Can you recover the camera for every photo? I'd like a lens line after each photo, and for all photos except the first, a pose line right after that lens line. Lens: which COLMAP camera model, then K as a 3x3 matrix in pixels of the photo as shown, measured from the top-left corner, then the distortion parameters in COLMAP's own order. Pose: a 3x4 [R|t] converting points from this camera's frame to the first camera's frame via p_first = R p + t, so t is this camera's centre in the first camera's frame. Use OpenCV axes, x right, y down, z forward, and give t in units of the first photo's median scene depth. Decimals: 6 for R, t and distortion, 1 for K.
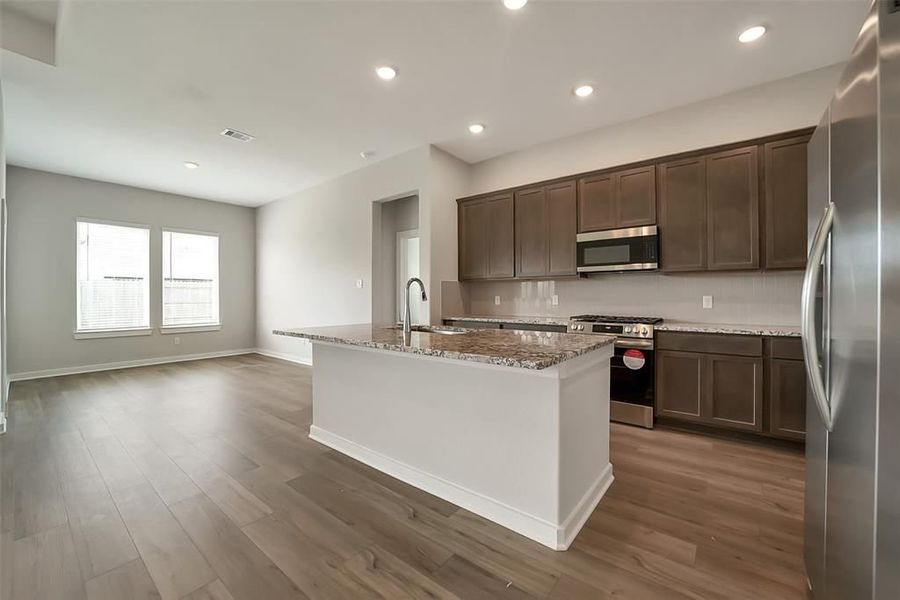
lens RADIAL K [[352.2, 0, 449.1], [0, 352.2, 298.9], [0, 0, 1]] dist [0.027344, -0.001223]
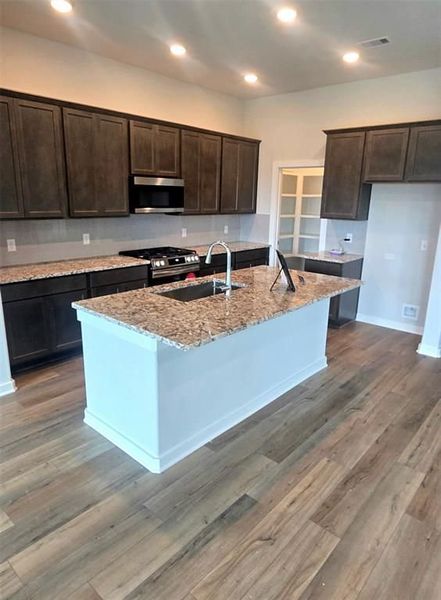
lens RADIAL K [[391.3, 0, 219.9], [0, 391.3, 311.0], [0, 0, 1]] dist [-0.028721, 0.001367]
pose [[0.052518, -0.270838, 0.961191, -1.588501], [-0.008614, 0.962361, 0.271638, -0.213082], [-0.998583, -0.022546, 0.048208, 1.271457]]
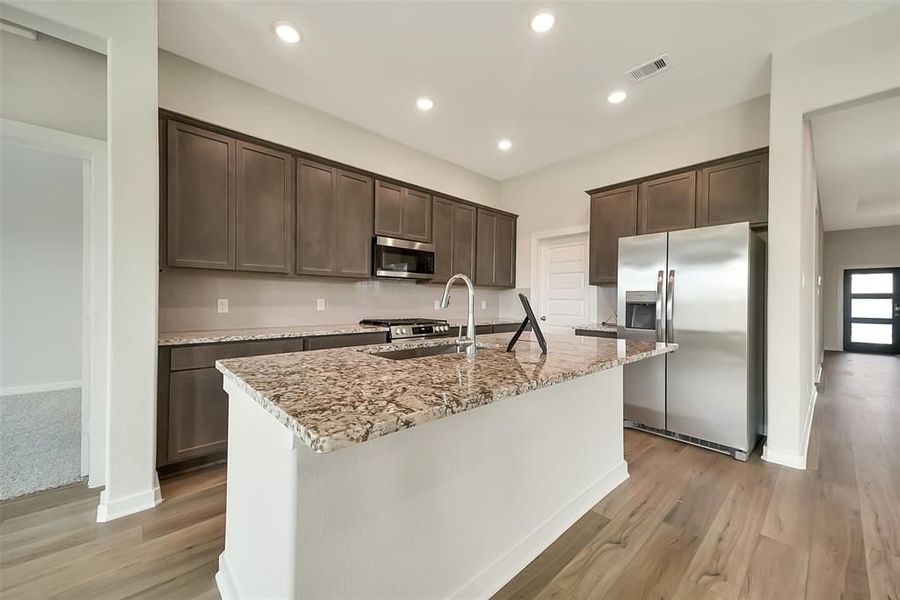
lens RADIAL K [[352.2, 0, 450.3], [0, 352.2, 298.0], [0, 0, 1]] dist [0.027344, -0.001223]
pose [[0.151331, 0.009411, 0.988438, -1.029965], [0.002488, 0.999948, -0.009902, -0.006374], [-0.988480, 0.003957, 0.151299, 1.232798]]
